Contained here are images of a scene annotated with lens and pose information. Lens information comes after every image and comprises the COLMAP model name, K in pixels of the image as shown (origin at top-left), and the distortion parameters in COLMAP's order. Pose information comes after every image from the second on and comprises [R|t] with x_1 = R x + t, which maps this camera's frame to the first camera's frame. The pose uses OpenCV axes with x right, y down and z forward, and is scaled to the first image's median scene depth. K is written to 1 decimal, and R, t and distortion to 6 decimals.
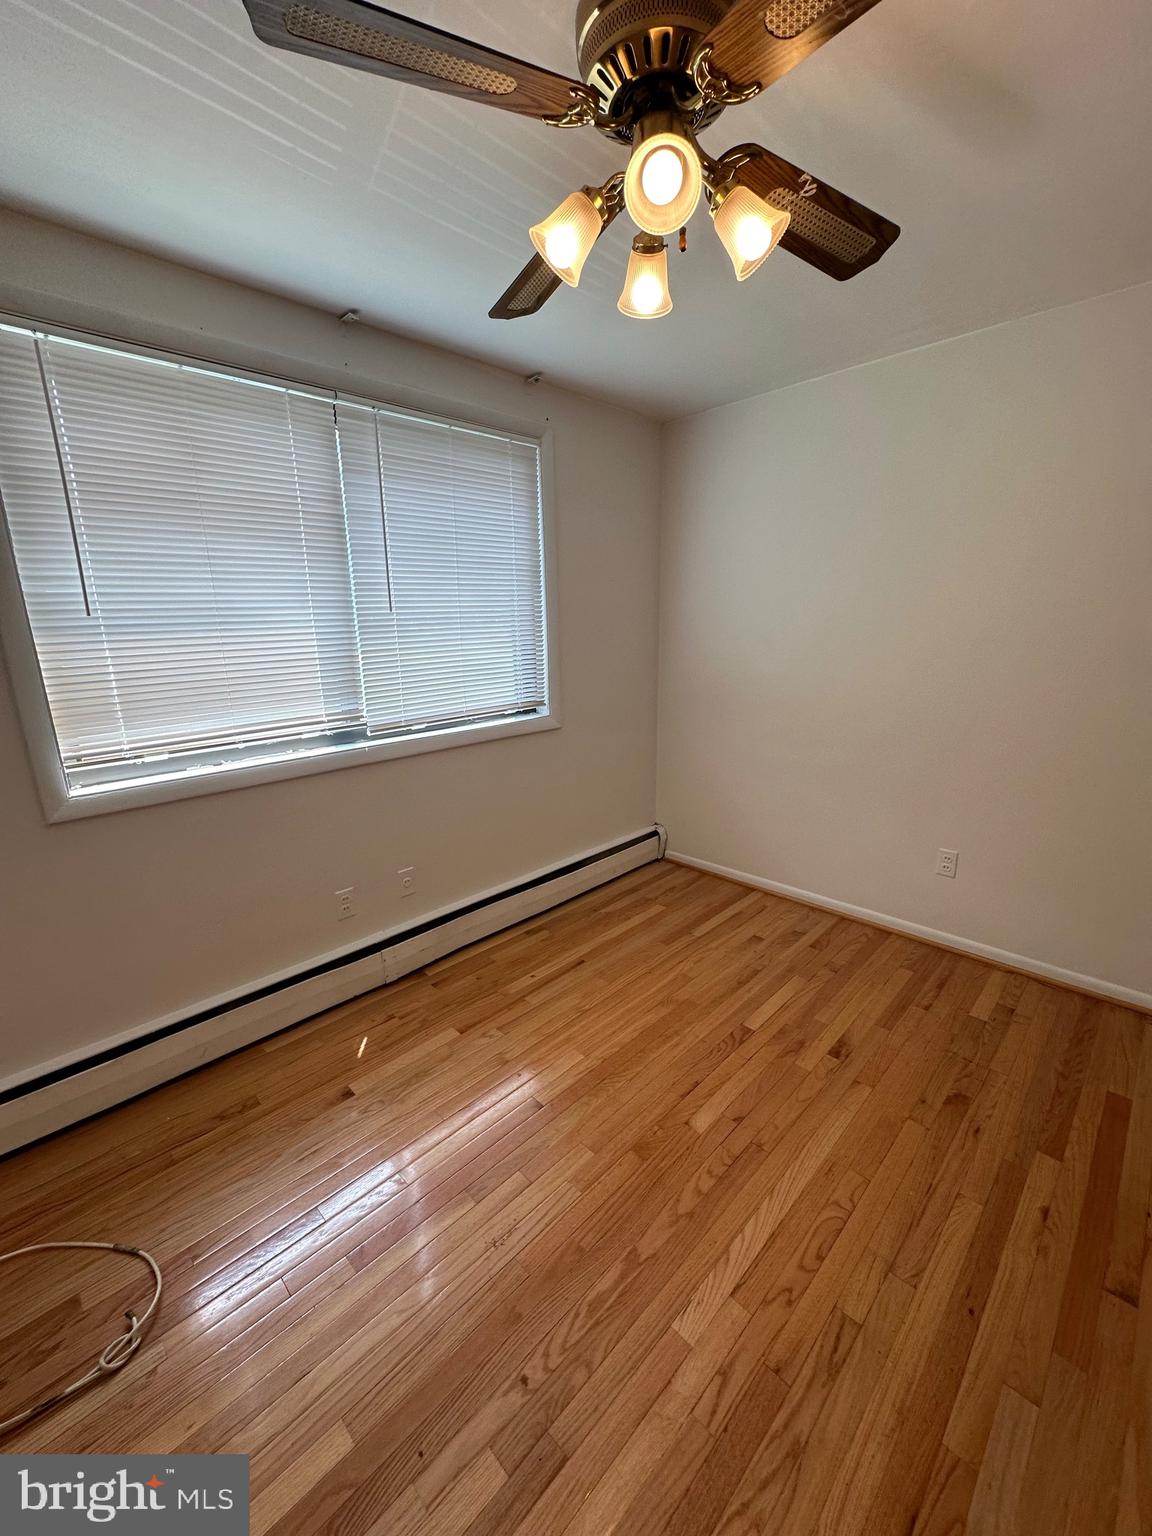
lens RADIAL K [[614.2, 0, 574.5], [0, 614.2, 766.4], [0, 0, 1]] dist [-0.005987, 0.001278]
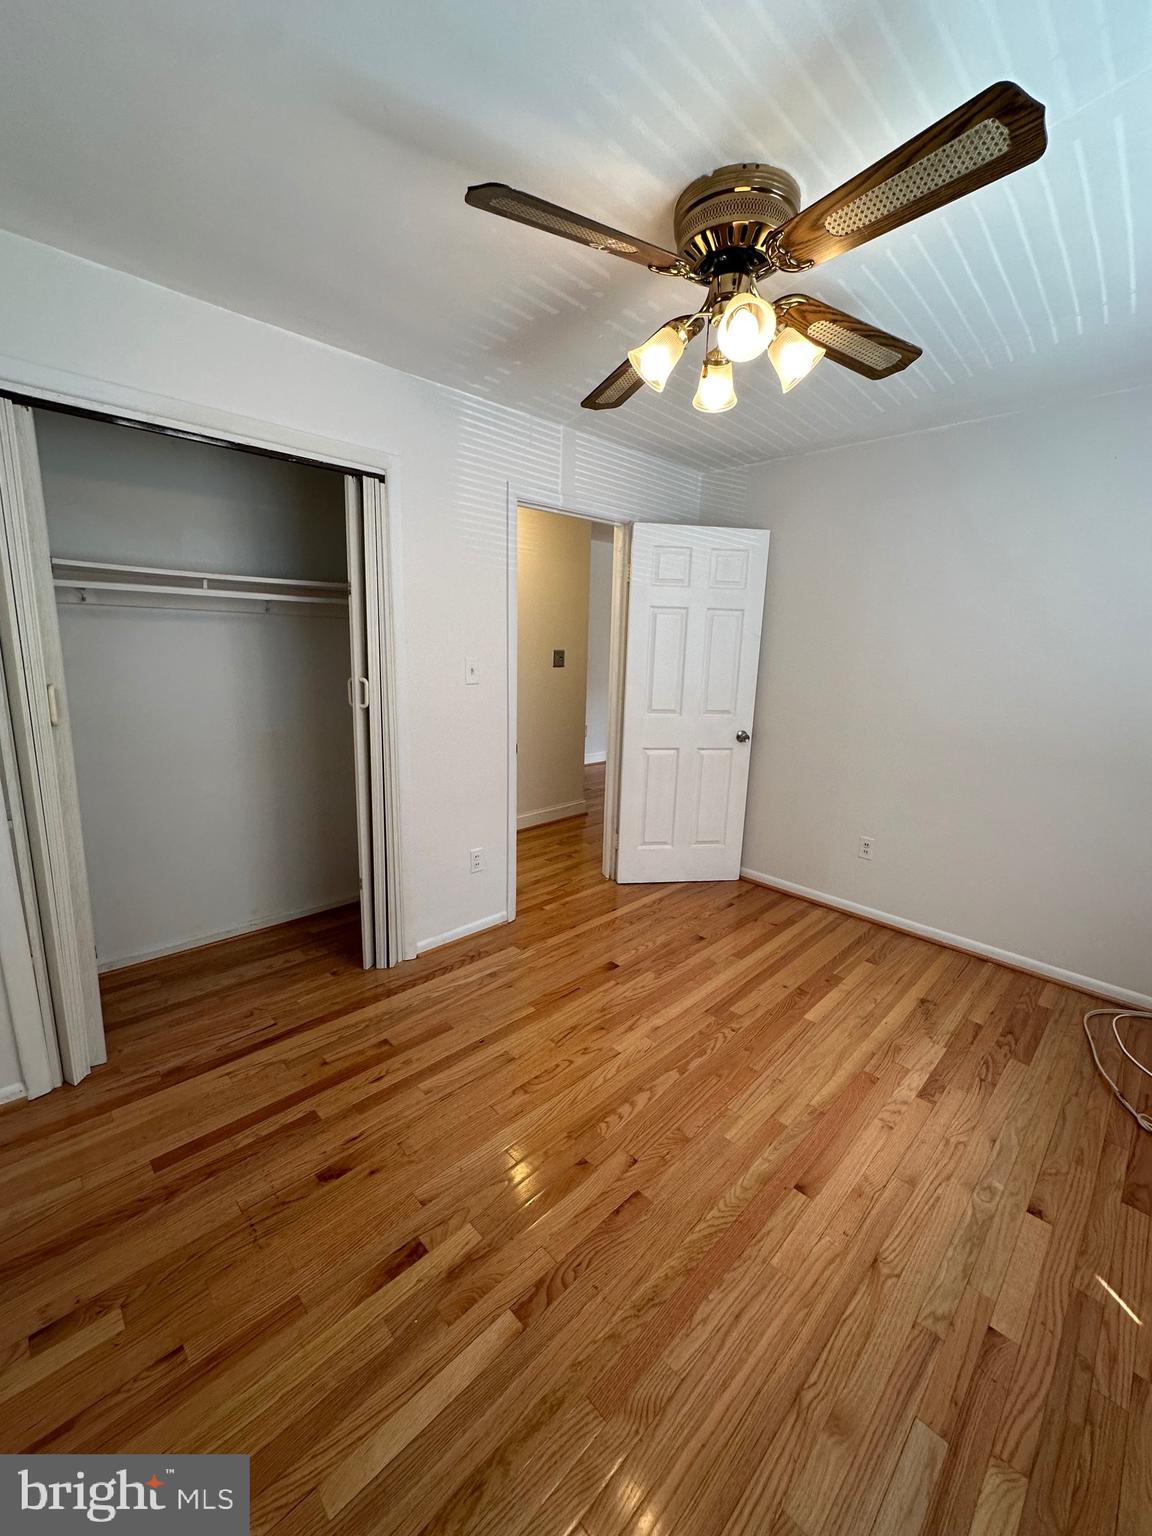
lens RADIAL K [[614.2, 0, 574.6], [0, 614.2, 767.7], [0, 0, 1]] dist [-0.005987, 0.001278]
pose [[-0.999939, -0.008612, 0.006935, 0.238579], [-0.004729, 0.900023, 0.435817, -0.342138], [-0.009995, 0.435757, -0.900009, 1.372392]]
